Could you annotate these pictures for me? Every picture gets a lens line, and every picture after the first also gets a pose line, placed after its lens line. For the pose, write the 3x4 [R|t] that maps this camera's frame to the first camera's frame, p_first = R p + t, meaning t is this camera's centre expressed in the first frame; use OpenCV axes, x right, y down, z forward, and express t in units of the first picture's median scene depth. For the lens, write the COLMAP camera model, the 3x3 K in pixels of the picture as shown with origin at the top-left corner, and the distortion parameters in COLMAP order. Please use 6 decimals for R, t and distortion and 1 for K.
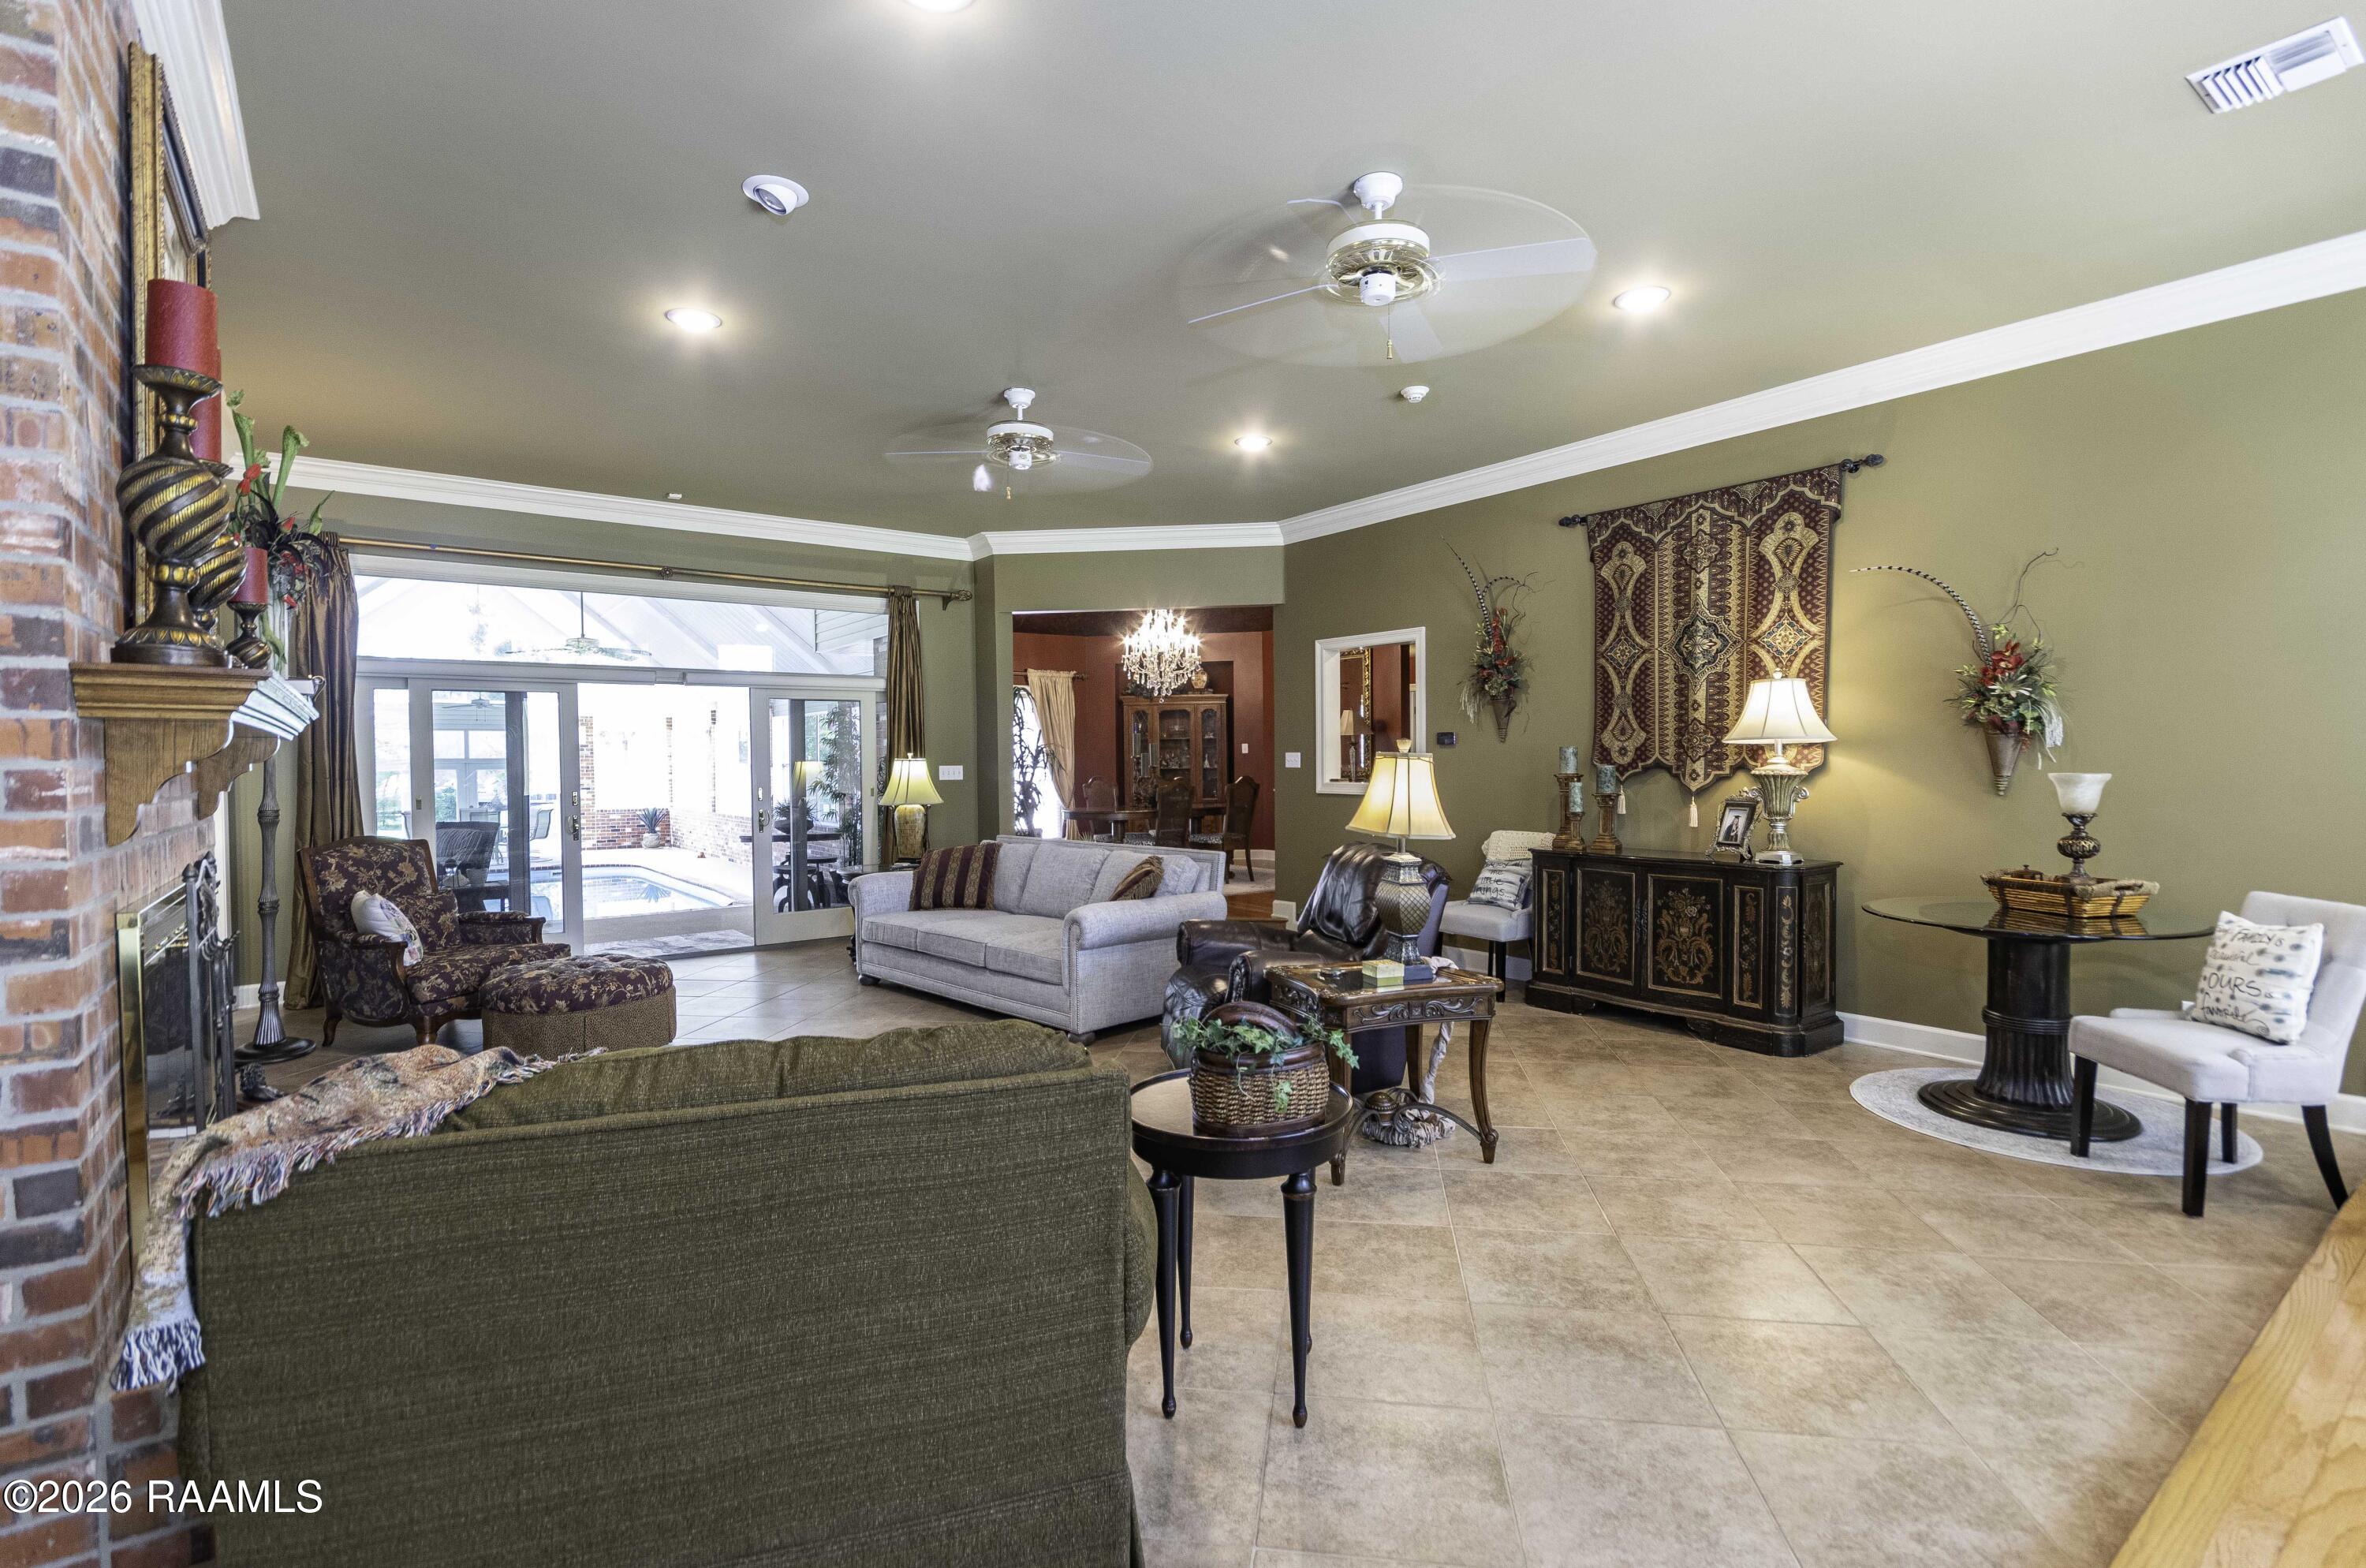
lens RADIAL K [[1095.6, 0, 1205.2], [0, 1095.6, 794.4], [0, 0, 1]] dist [-0.005359, -0.000826]
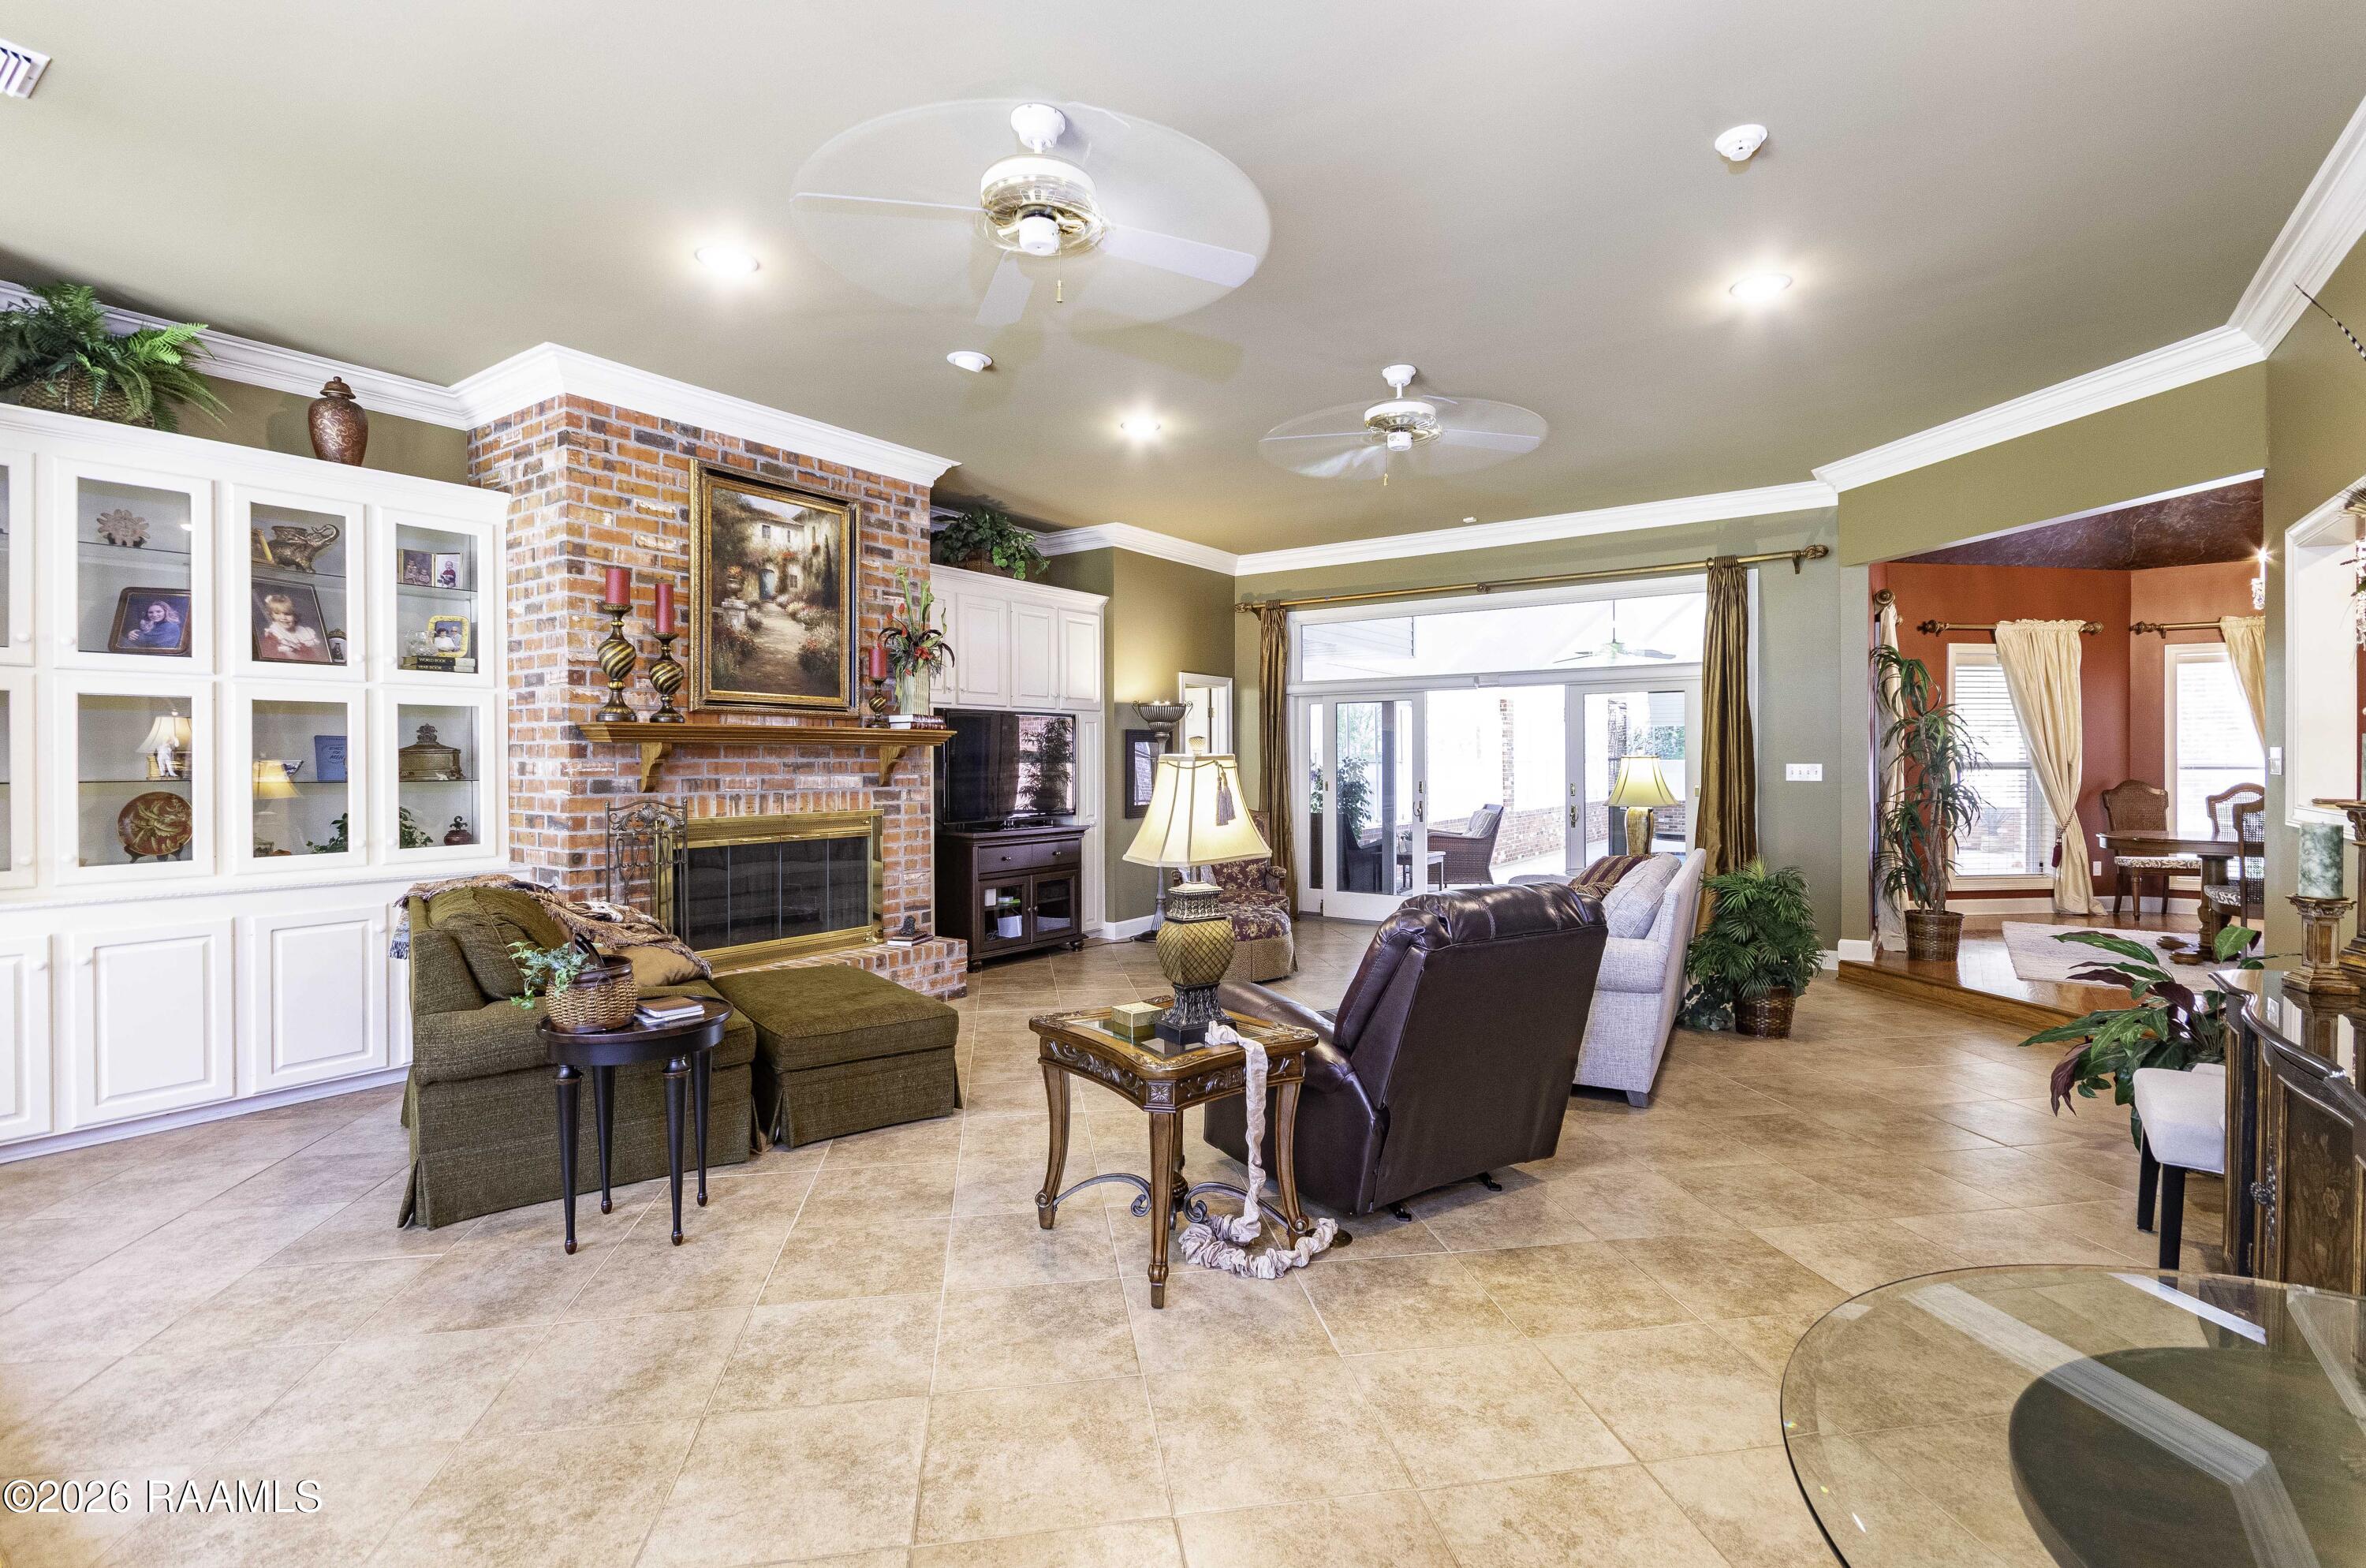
lens RADIAL K [[1095.6, 0, 1203.7], [0, 1095.6, 761.8], [0, 0, 1]] dist [-0.005359, -0.000826]
pose [[0.300065, 0.009733, -0.953869, 0.587019], [-0.030095, 0.999547, 0.000732, -0.020849], [0.953444, 0.028487, 0.300222, 0.480481]]
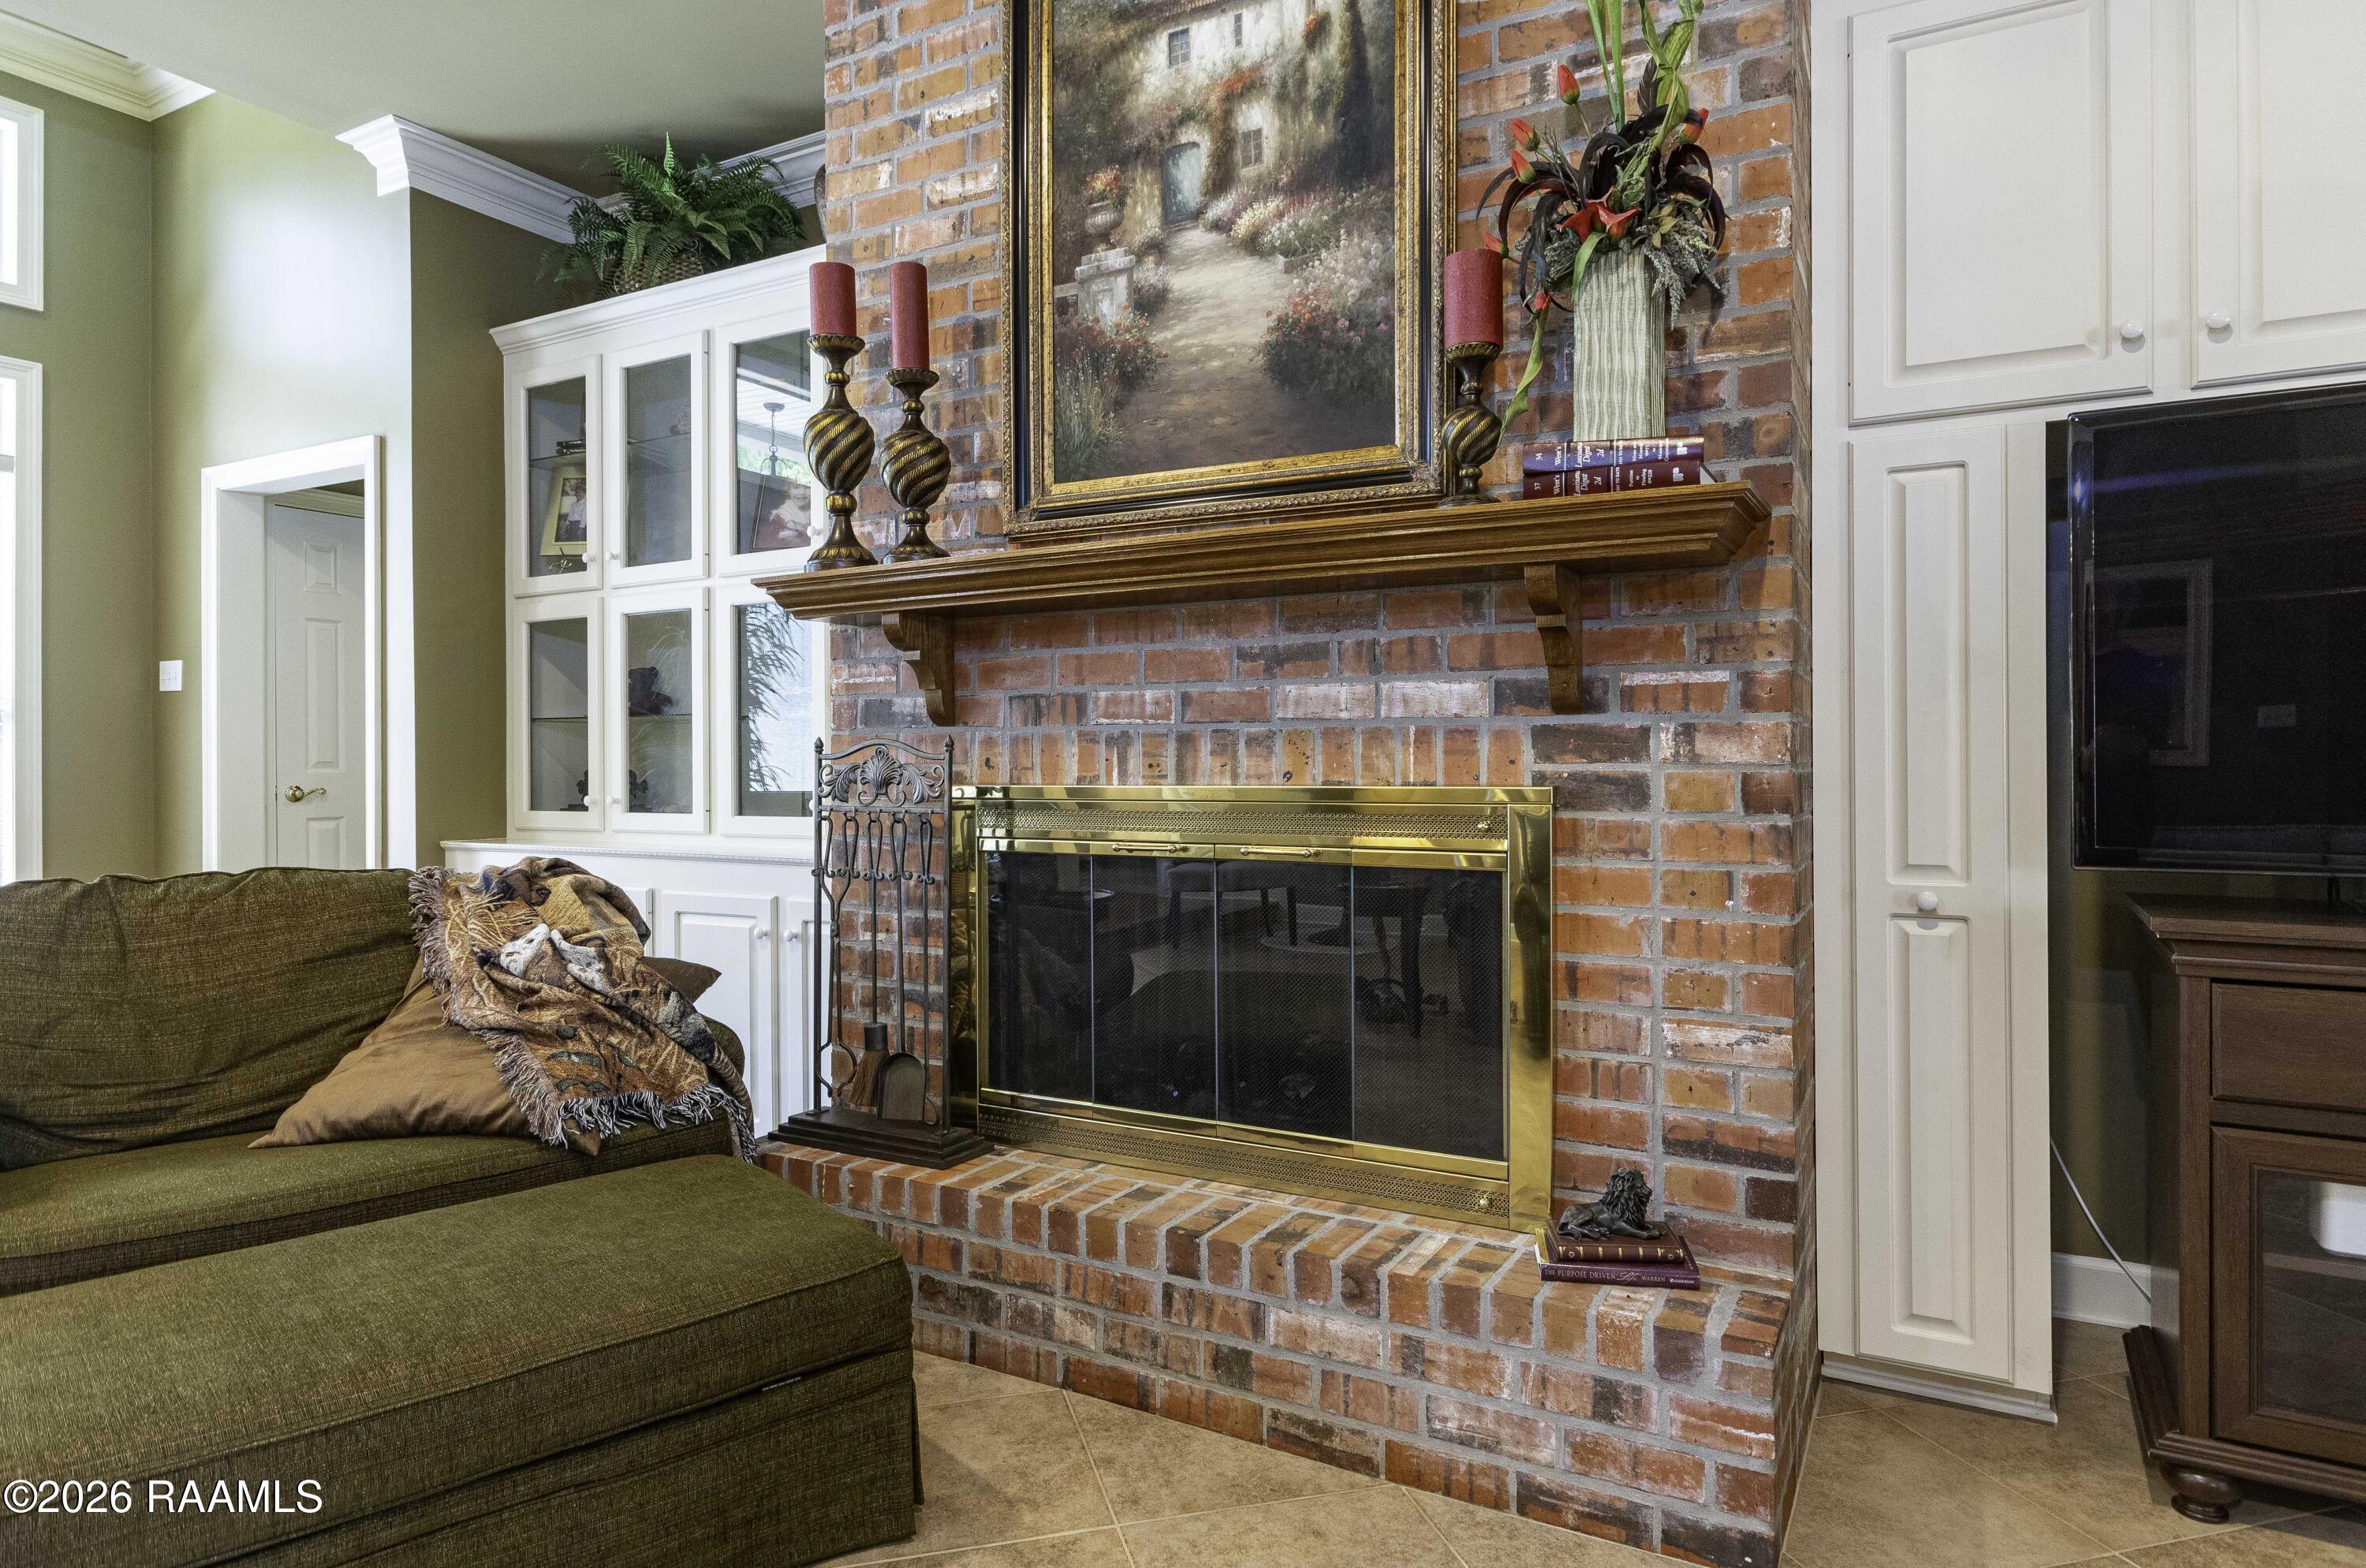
lens RADIAL K [[1370.2, 0, 1178.9], [0, 1370.2, 761.6], [0, 0, 1]] dist [0.006652, 0.000517]
pose [[-0.921615, 0.011649, -0.387930, -0.240378], [-0.000237, 0.999532, 0.030578, 0.014506], [0.388104, 0.028273, -0.921182, 0.819074]]
